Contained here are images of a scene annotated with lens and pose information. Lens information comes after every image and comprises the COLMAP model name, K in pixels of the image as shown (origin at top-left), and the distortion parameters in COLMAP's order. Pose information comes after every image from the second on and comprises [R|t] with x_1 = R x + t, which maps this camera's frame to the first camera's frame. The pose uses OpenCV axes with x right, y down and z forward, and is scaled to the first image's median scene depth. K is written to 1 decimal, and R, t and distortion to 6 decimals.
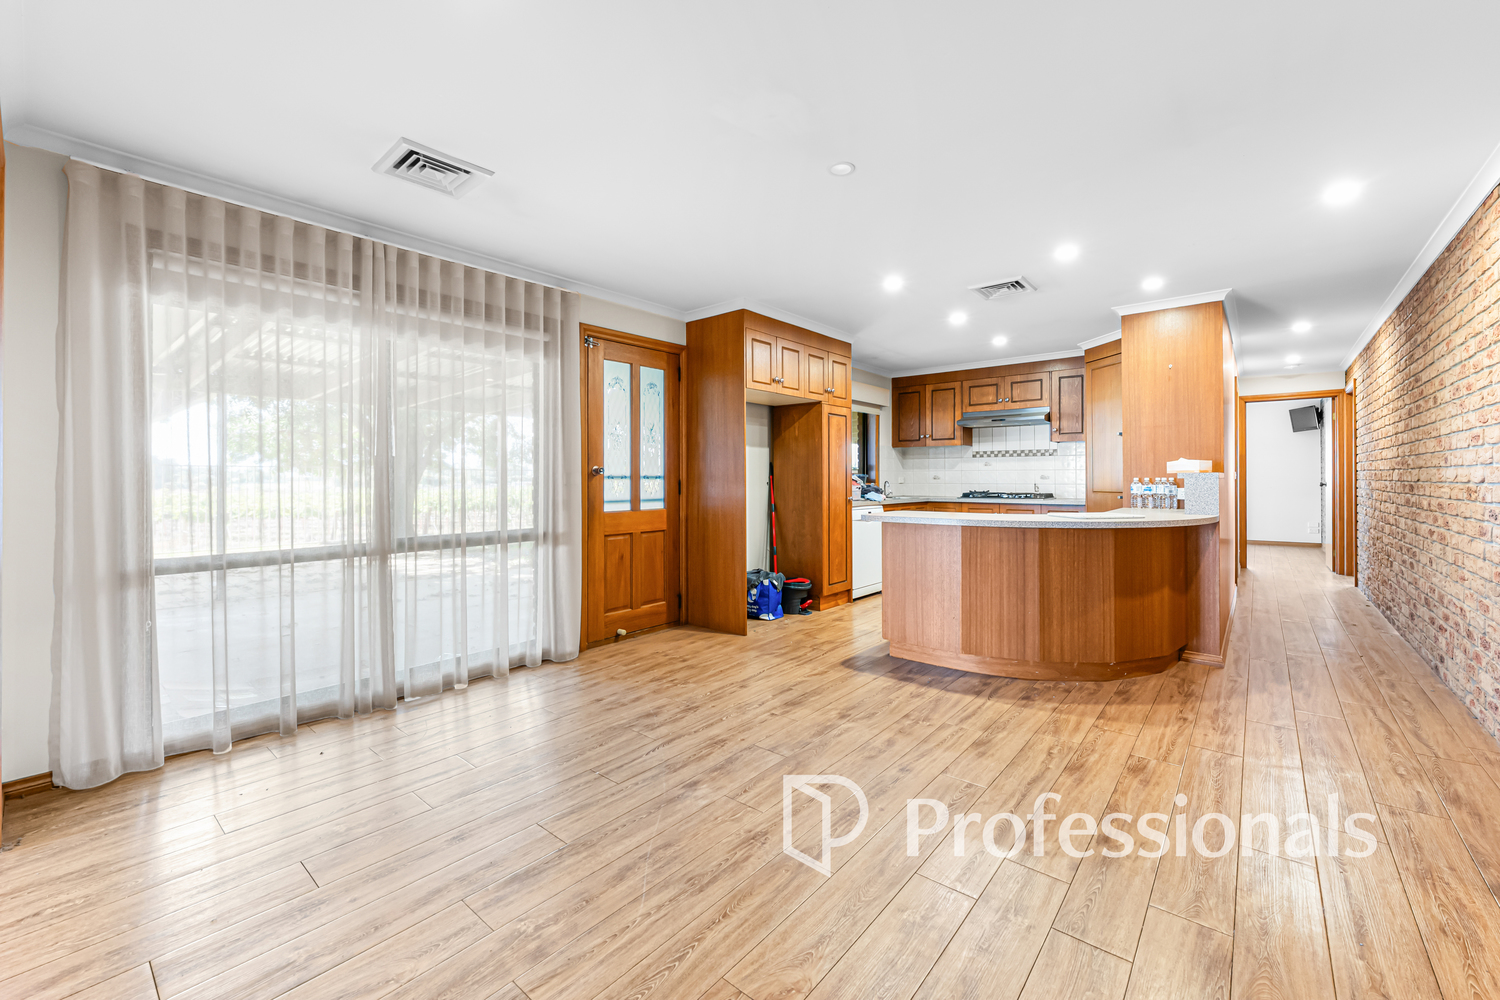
lens RADIAL K [[600.5, 0, 754.9], [0, 600.5, 489.3], [0, 0, 1]] dist [-0.009299, -0.000328]
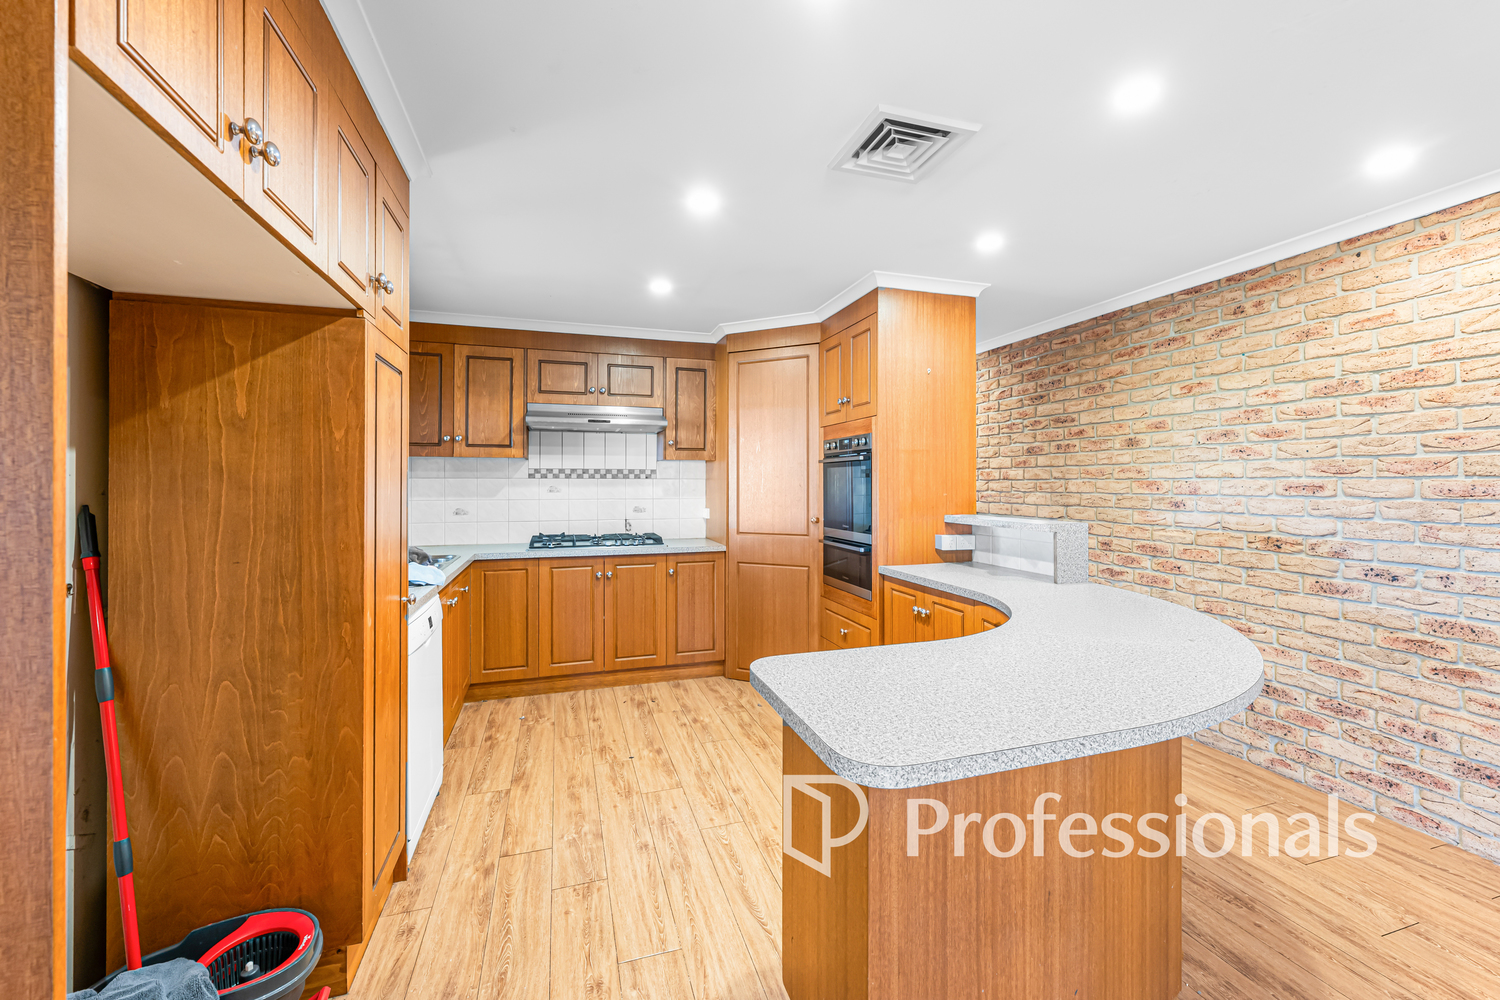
lens RADIAL K [[600.5, 0, 753.1], [0, 600.5, 479.3], [0, 0, 1]] dist [-0.009299, -0.000328]
pose [[0.542638, 0.010472, 0.839901, -0.032894], [0.013396, 0.999687, -0.021119, -0.046557], [-0.839860, 0.022711, 0.542328, 0.618979]]
